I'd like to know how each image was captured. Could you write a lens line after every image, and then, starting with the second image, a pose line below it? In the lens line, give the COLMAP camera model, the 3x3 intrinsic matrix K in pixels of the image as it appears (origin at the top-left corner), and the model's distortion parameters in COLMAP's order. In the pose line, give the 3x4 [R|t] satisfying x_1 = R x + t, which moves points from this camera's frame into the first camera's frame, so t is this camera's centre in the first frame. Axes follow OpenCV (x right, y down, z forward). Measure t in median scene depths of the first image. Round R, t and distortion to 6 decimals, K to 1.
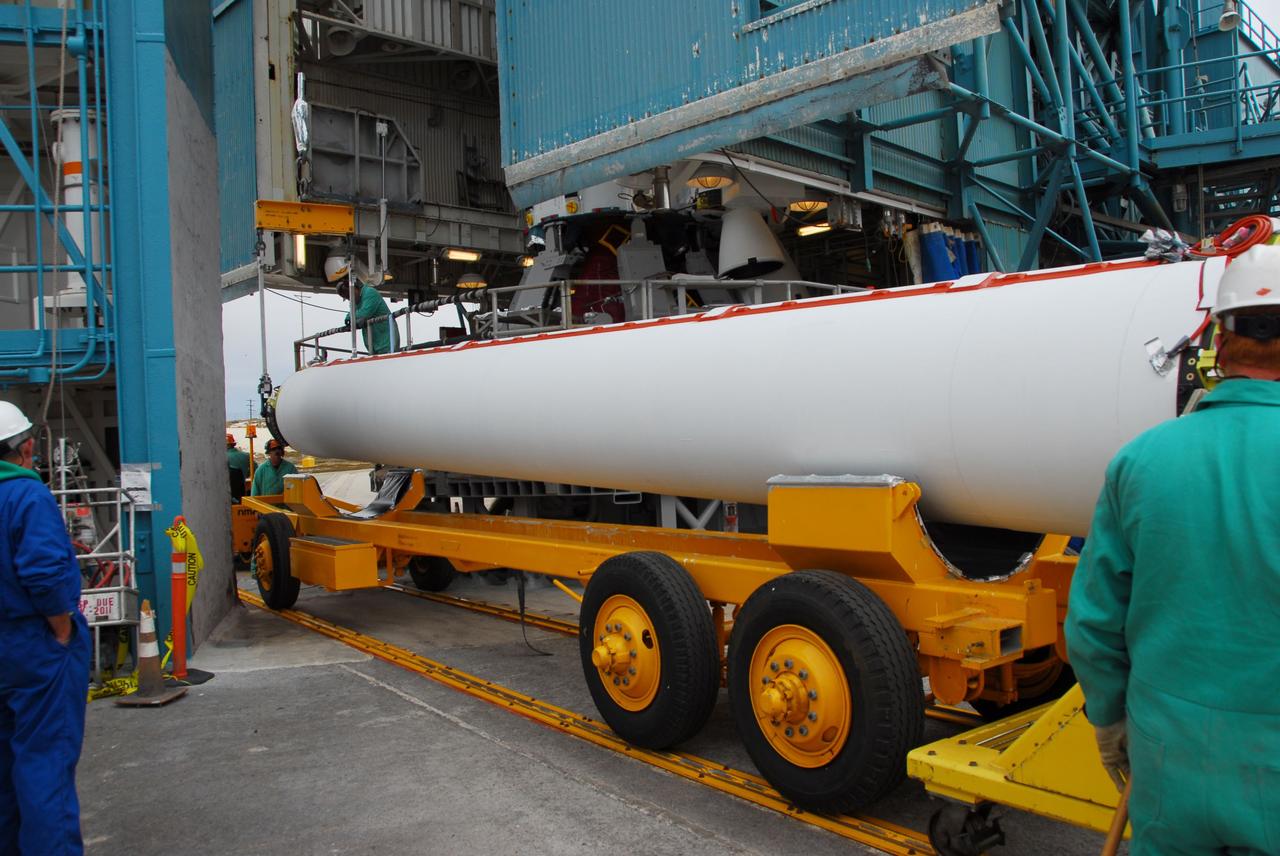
lens RADIAL K [[1018.3, 0, 645.2], [0, 1018.3, 440.0], [0, 0, 1]] dist [-0.163191, 0.135157]
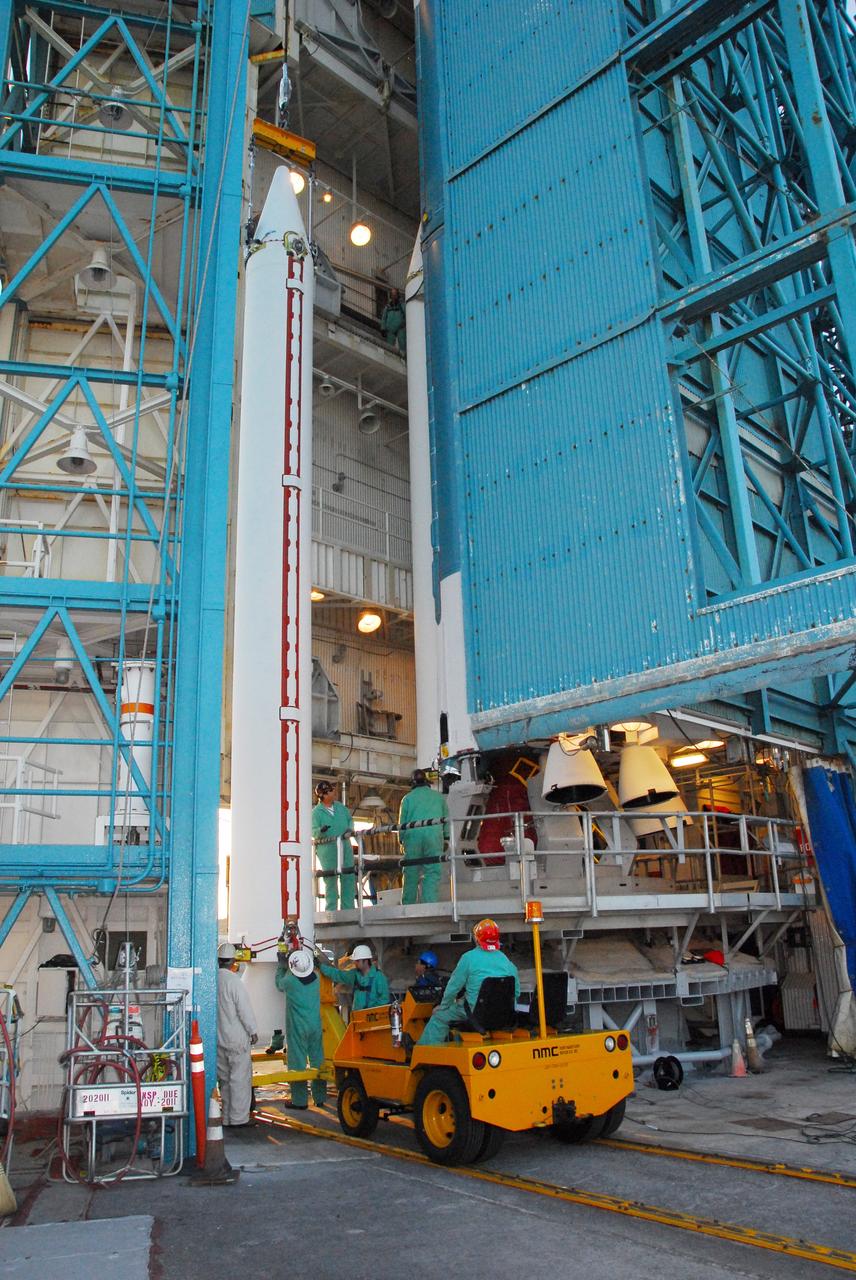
lens RADIAL K [[1000.9, 0, 419.7], [0, 1000.9, 644.5], [0, 0, 1]] dist [-0.154754, 0.116775]
pose [[0.999704, 0.011852, -0.021230, -0.155879], [-0.017674, 0.953854, -0.299750, 0.001442], [0.016698, 0.300036, 0.953782, -0.122898]]
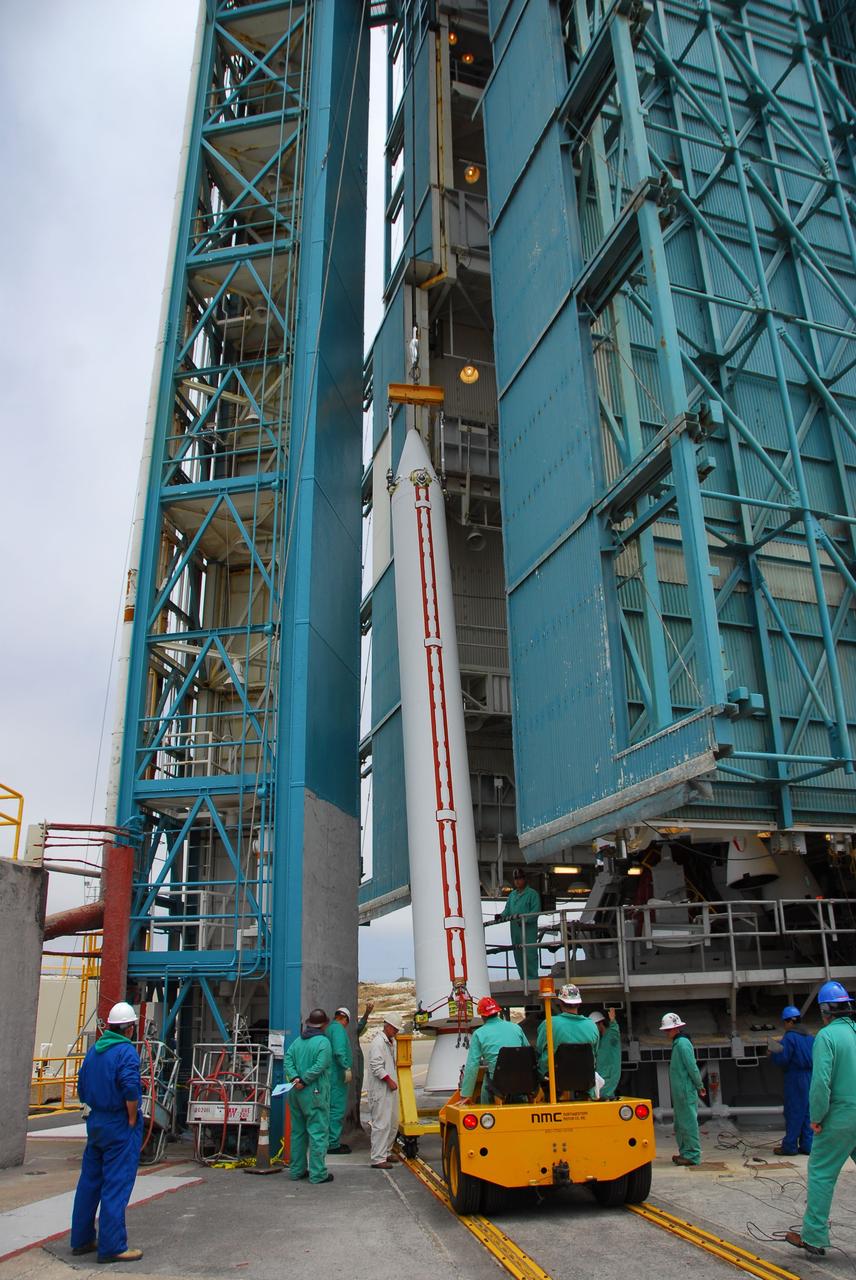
lens RADIAL K [[982.7, 0, 444.8], [0, 982.7, 649.3], [0, 0, 1]] dist [-0.162810, 0.107998]
pose [[0.895543, -0.130435, -0.425427, 0.378827], [-0.024312, 0.940301, -0.339474, -0.028824], [0.444309, 0.314357, 0.838909, -0.336235]]
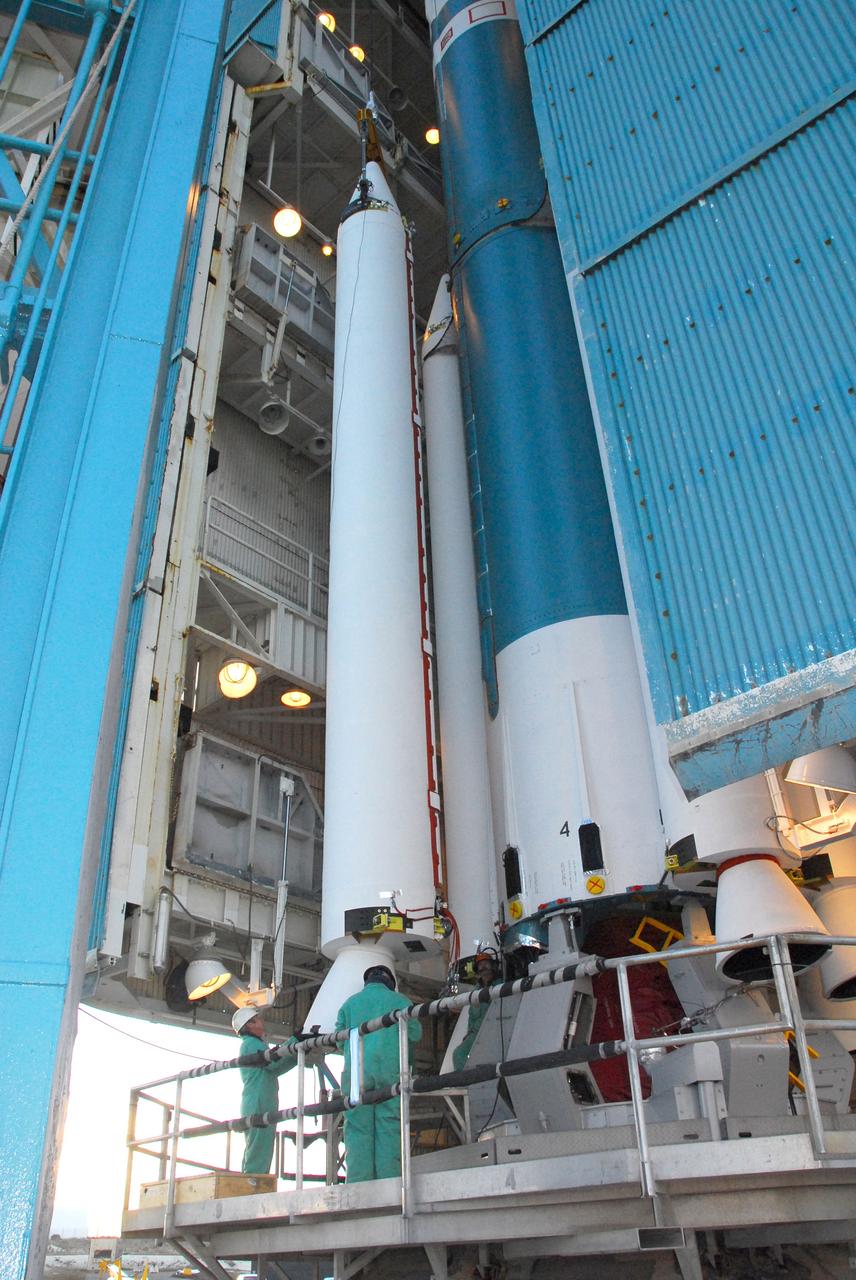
lens RADIAL K [[1010.2, 0, 423.9], [0, 1010.2, 648.8], [0, 0, 1]] dist [-0.164423, 0.131036]
pose [[0.999127, 0.031096, 0.027885, -0.258094], [-0.010736, 0.836392, -0.548026, 0.000207], [-0.040364, 0.547248, 0.835996, 0.457661]]
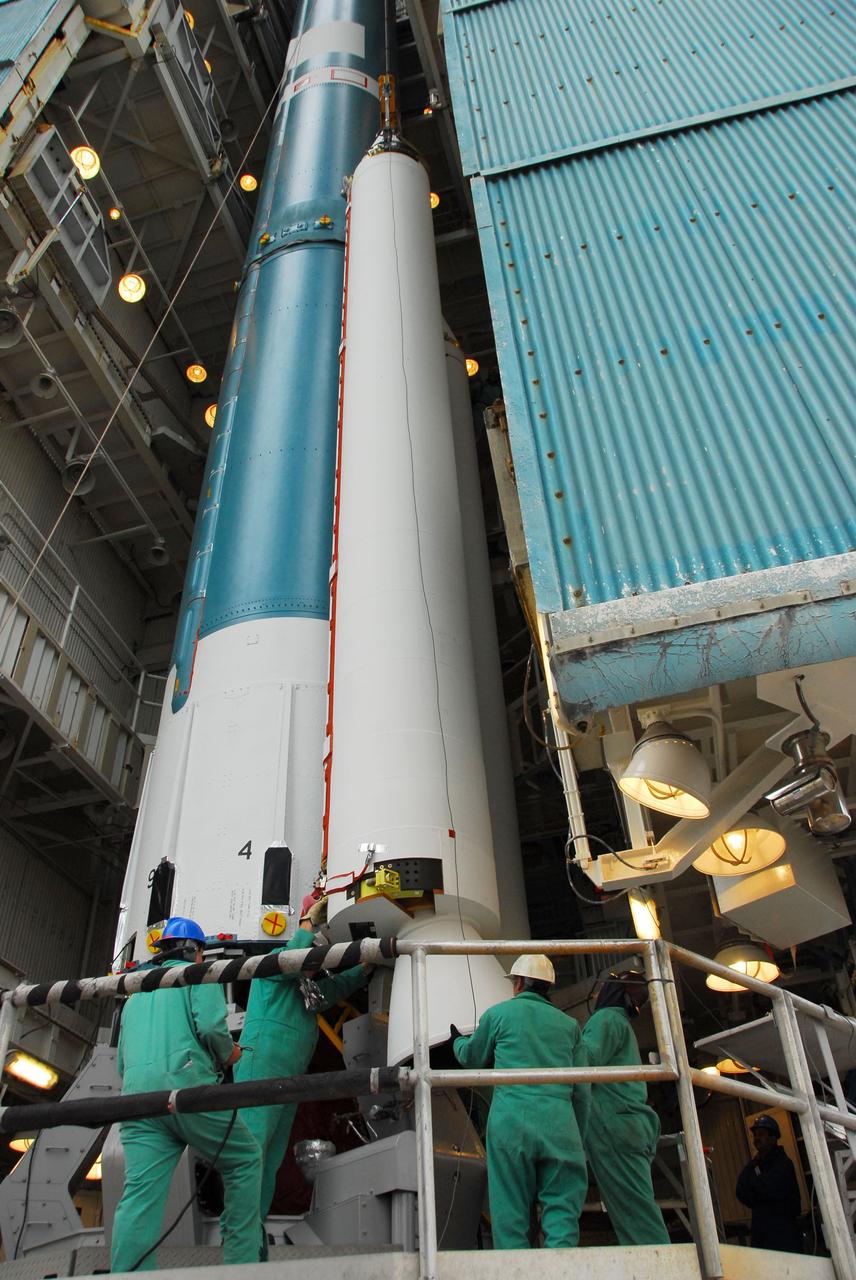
lens RADIAL K [[991.2, 0, 440.6], [0, 991.2, 640.4], [0, 0, 1]] dist [-0.161717, 0.118492]
pose [[0.870766, 0.328917, 0.365485, -0.279091], [0.007641, 0.734172, -0.678920, -0.002783], [-0.491638, 0.593974, 0.636779, 0.694426]]
